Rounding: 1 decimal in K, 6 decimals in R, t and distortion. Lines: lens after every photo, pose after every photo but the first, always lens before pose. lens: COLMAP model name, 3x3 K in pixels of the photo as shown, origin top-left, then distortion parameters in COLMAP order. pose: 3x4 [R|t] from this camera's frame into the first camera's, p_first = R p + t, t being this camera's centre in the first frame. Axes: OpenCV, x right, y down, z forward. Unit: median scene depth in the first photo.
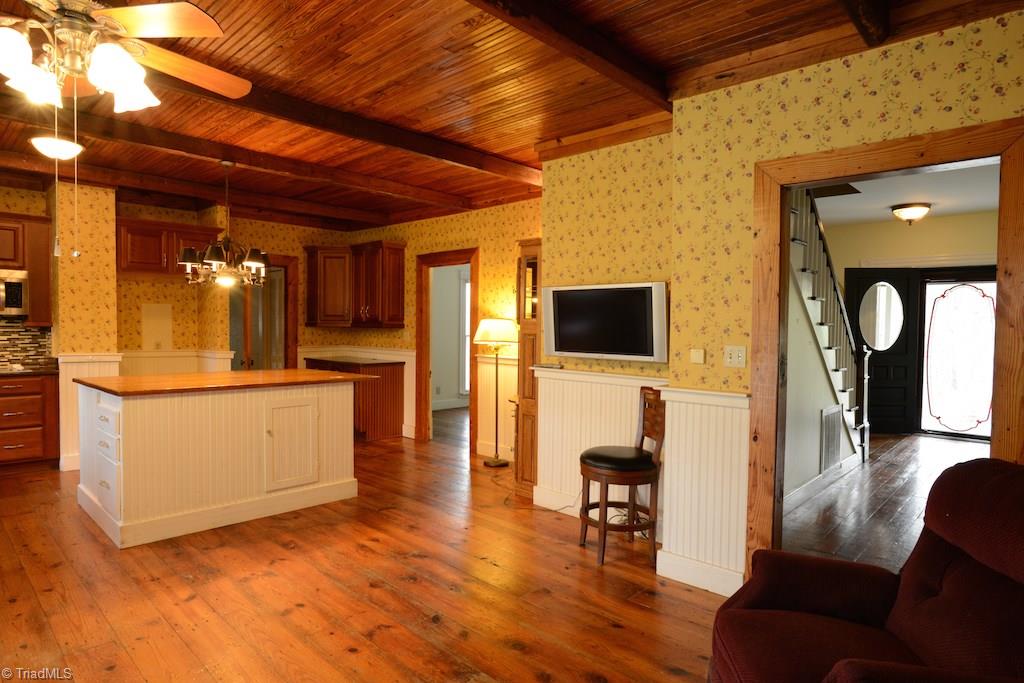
lens RADIAL K [[589.2, 0, 509.8], [0, 589.2, 343.5], [0, 0, 1]] dist [-0.042777, 0.017258]
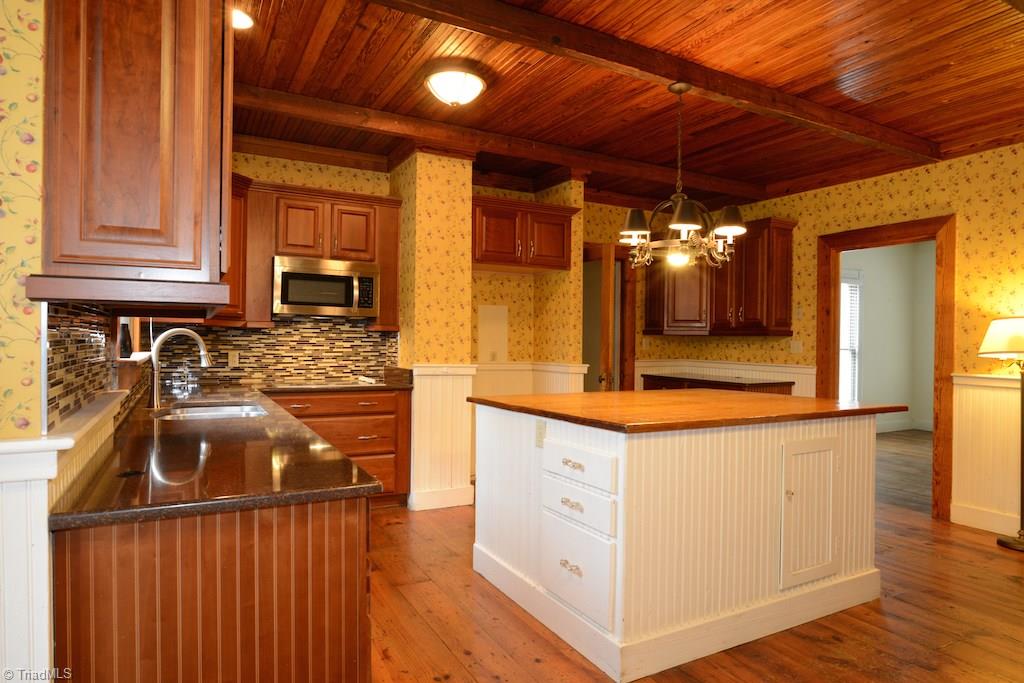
lens RADIAL K [[589.2, 0, 489.0], [0, 589.2, 344.3], [0, 0, 1]] dist [-0.042777, 0.017258]
pose [[0.948934, 0.002291, -0.315468, -0.518505], [-0.011500, 0.999560, -0.027333, 0.014148], [0.315266, 0.029565, 0.948543, 0.311213]]
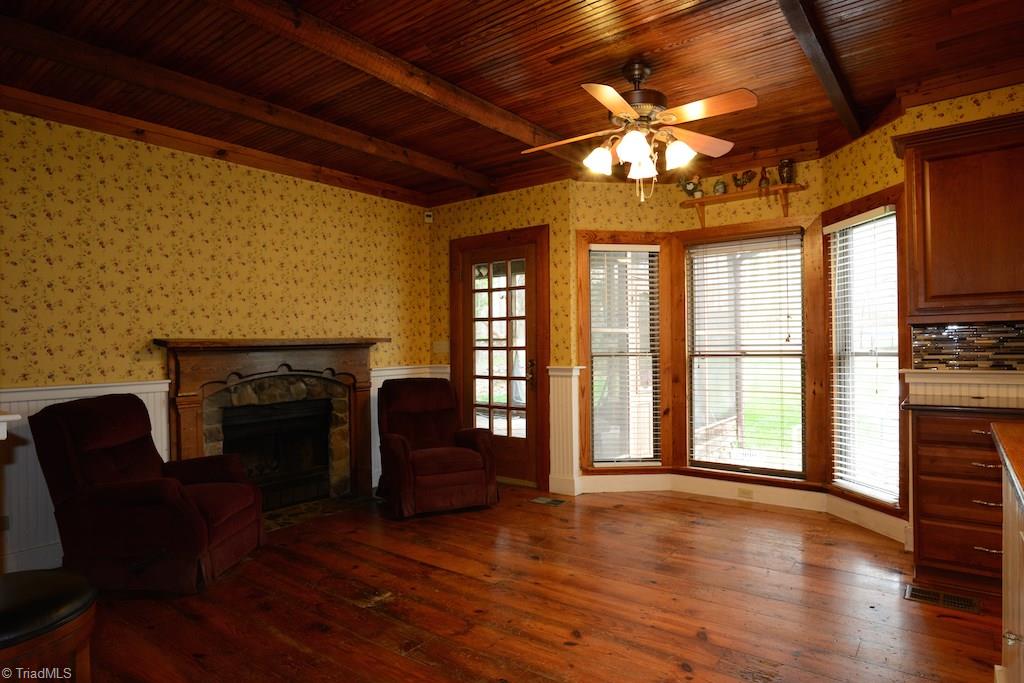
lens RADIAL K [[589.2, 0, 513.1], [0, 589.2, 344.1], [0, 0, 1]] dist [-0.042777, 0.017258]
pose [[-0.993513, 0.003487, -0.113669, -0.123994], [0.000569, 0.999670, 0.025695, -0.006395], [0.113721, 0.025463, -0.993186, 1.247415]]
